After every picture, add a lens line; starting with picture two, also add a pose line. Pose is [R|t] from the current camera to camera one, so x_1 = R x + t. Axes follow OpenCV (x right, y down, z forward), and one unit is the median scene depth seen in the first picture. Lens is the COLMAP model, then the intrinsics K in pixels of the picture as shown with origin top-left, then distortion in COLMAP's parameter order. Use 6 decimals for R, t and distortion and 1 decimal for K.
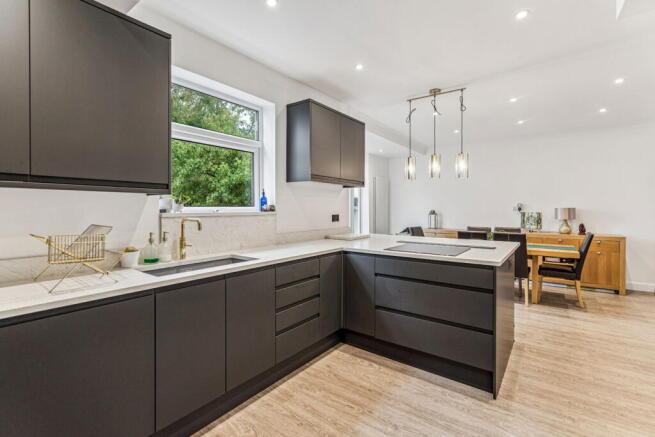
lens RADIAL K [[306.1, 0, 328.2], [0, 306.1, 212.9], [0, 0, 1]] dist [-0.002517, 0.000542]
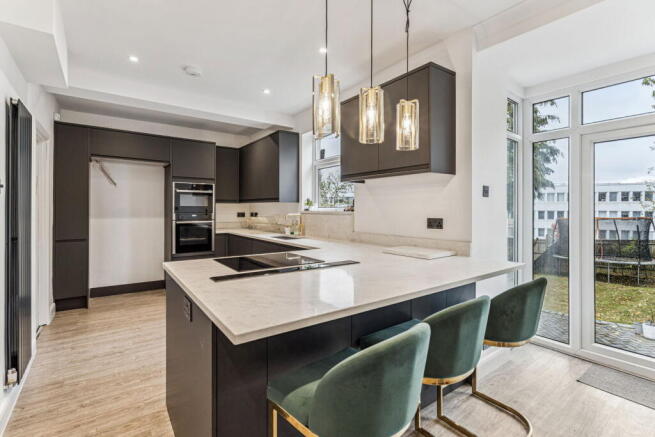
lens RADIAL K [[306.1, 0, 327.4], [0, 306.1, 212.8], [0, 0, 1]] dist [-0.002517, 0.000542]
pose [[-0.295741, 0.003594, -0.955262, 0.731728], [-0.021684, 0.999710, 0.010474, -0.007885], [0.955022, 0.023811, -0.295577, 0.990789]]
